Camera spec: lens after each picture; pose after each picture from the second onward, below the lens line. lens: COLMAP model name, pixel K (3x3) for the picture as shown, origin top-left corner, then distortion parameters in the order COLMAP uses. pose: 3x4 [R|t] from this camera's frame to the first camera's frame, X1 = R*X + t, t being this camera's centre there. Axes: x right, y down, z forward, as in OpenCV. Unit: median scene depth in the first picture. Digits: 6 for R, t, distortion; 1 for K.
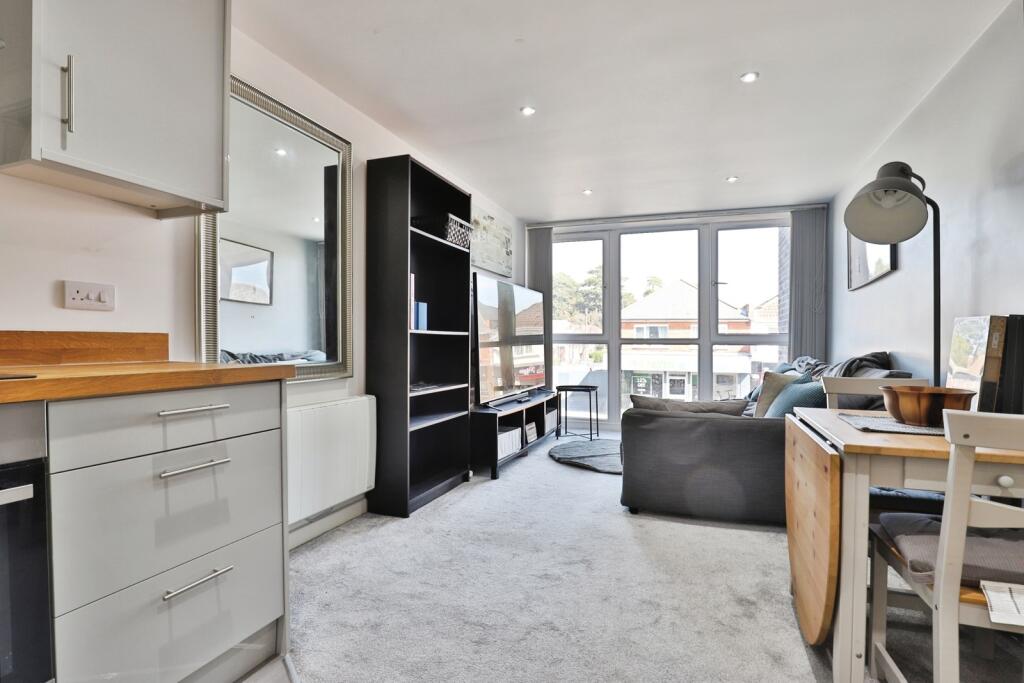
lens RADIAL K [[500.1, 0, 510.8], [0, 500.1, 340.7], [0, 0, 1]] dist [-0.036689, 0.006525]
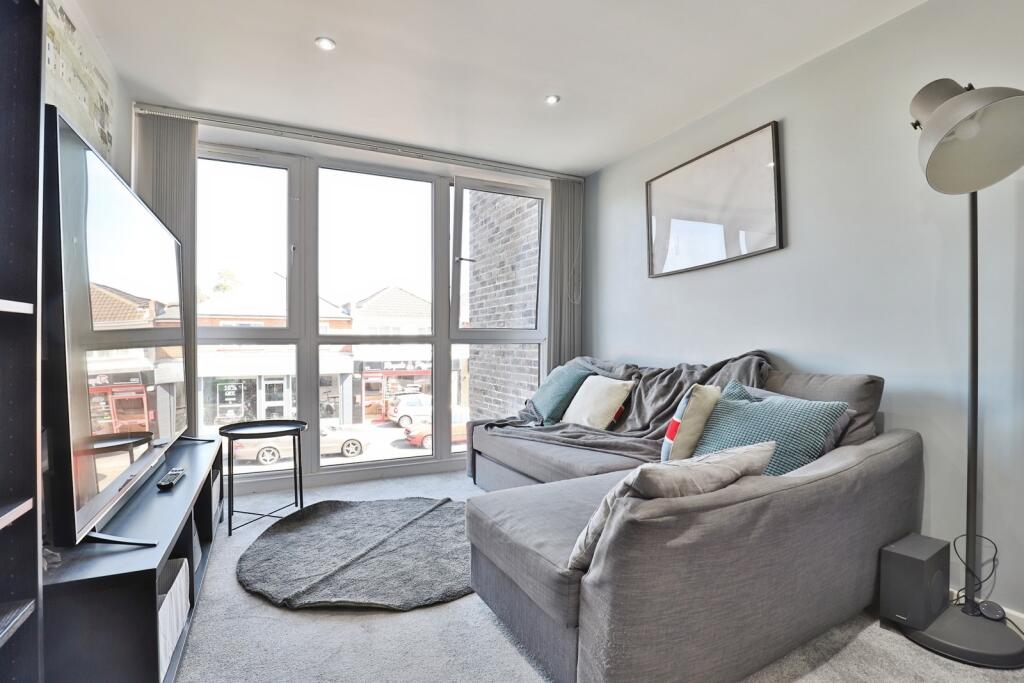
lens RADIAL K [[500.1, 0, 512.7], [0, 500.1, 354.5], [0, 0, 1]] dist [-0.036689, 0.006525]
pose [[0.688091, -0.022521, 0.725275, -0.100177], [0.002115, 0.999576, 0.029031, 0.003760], [-0.725621, -0.018442, 0.687847, 0.647483]]
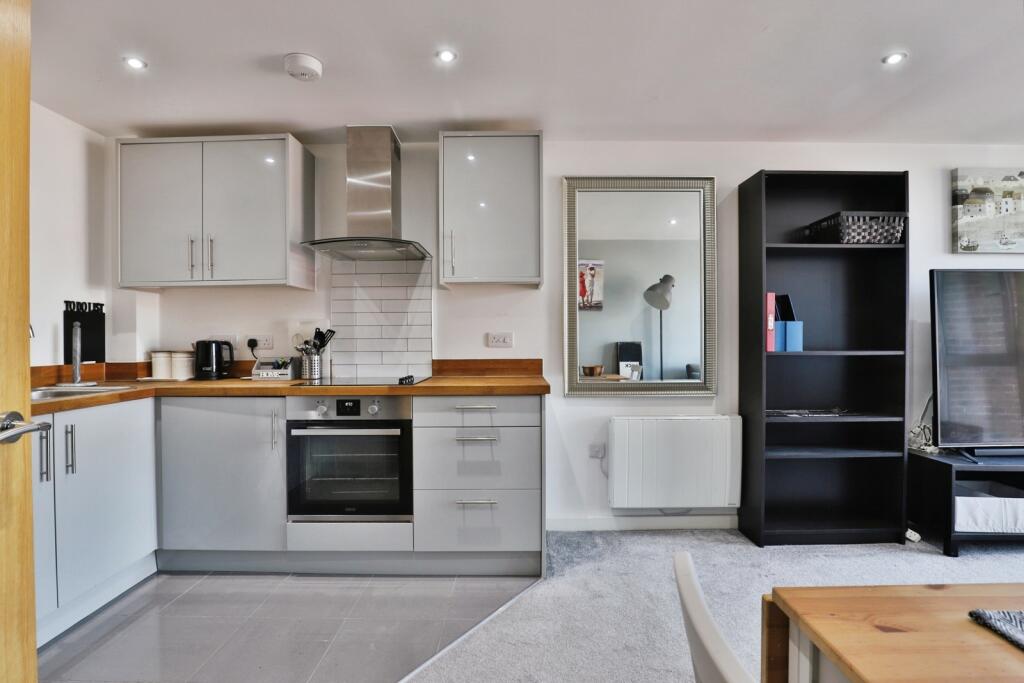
lens RADIAL K [[500.1, 0, 512.5], [0, 500.1, 330.5], [0, 0, 1]] dist [-0.036689, 0.006525]
pose [[0.350799, -0.024850, -0.936121, 0.418014], [0.009381, 0.999691, -0.023022, -0.036872], [0.936404, -0.000706, 0.350924, 0.170727]]
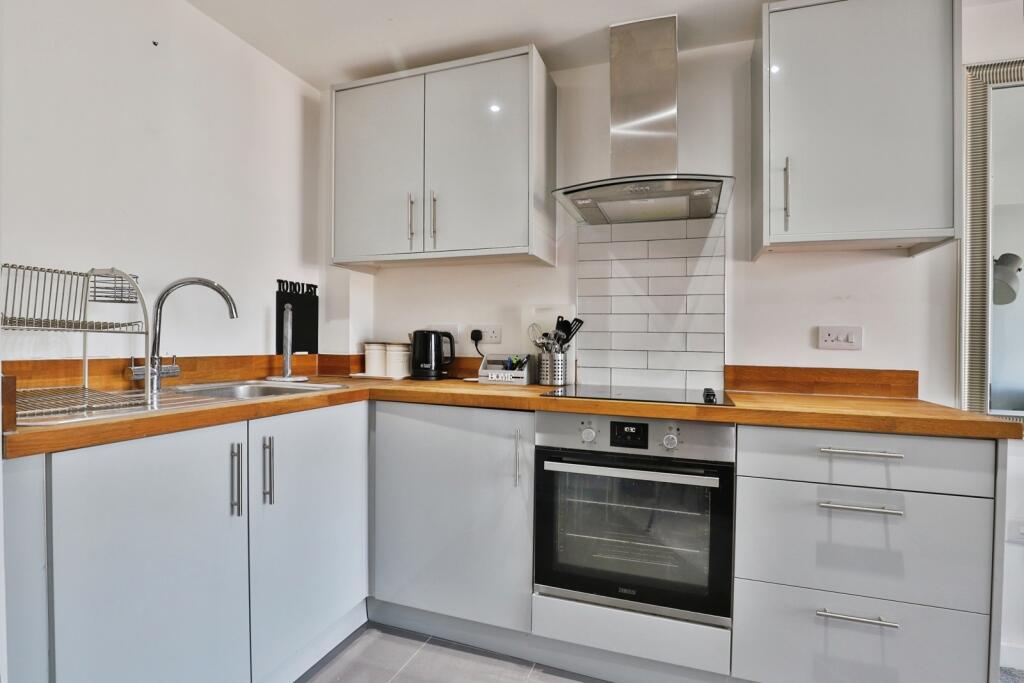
lens RADIAL K [[500.1, 0, 512.8], [0, 500.1, 345.4], [0, 0, 1]] dist [-0.036689, 0.006525]
pose [[0.018987, 0.000931, -0.999819, 0.137316], [-0.018212, 0.999834, 0.000585, -0.026607], [0.999654, 0.018198, 0.019001, 0.087460]]
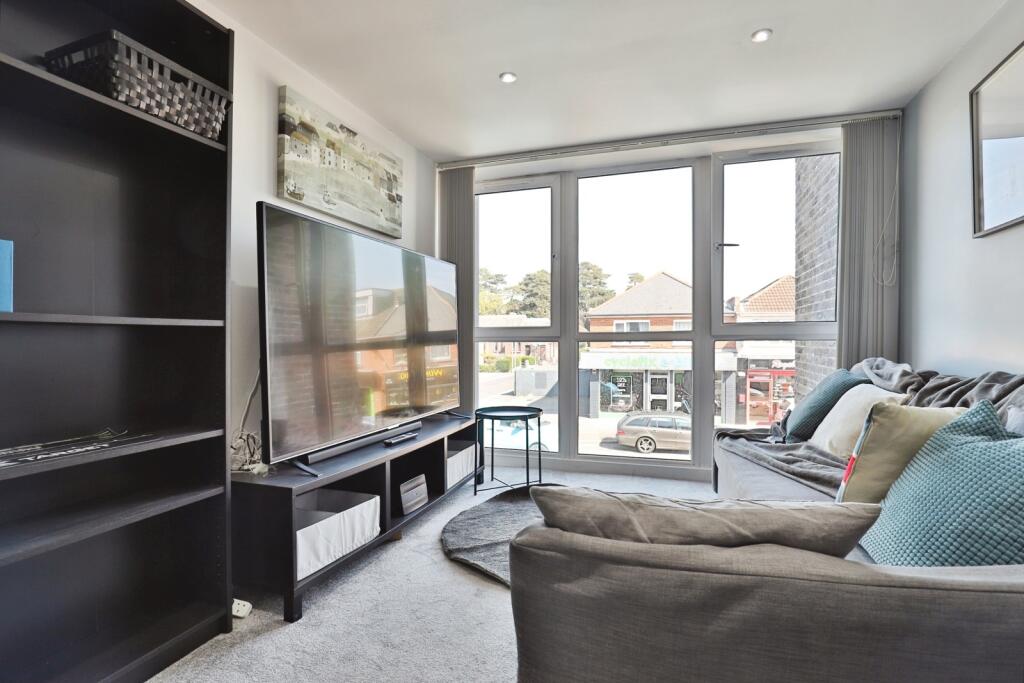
lens RADIAL K [[500.1, 0, 510.1], [0, 500.1, 353.8], [0, 0, 1]] dist [-0.036689, 0.006525]
pose [[0.999395, -0.012389, 0.032486, 0.172885], [0.011438, 0.999505, 0.029318, 0.004628], [-0.032833, -0.028929, 0.999042, 0.531285]]
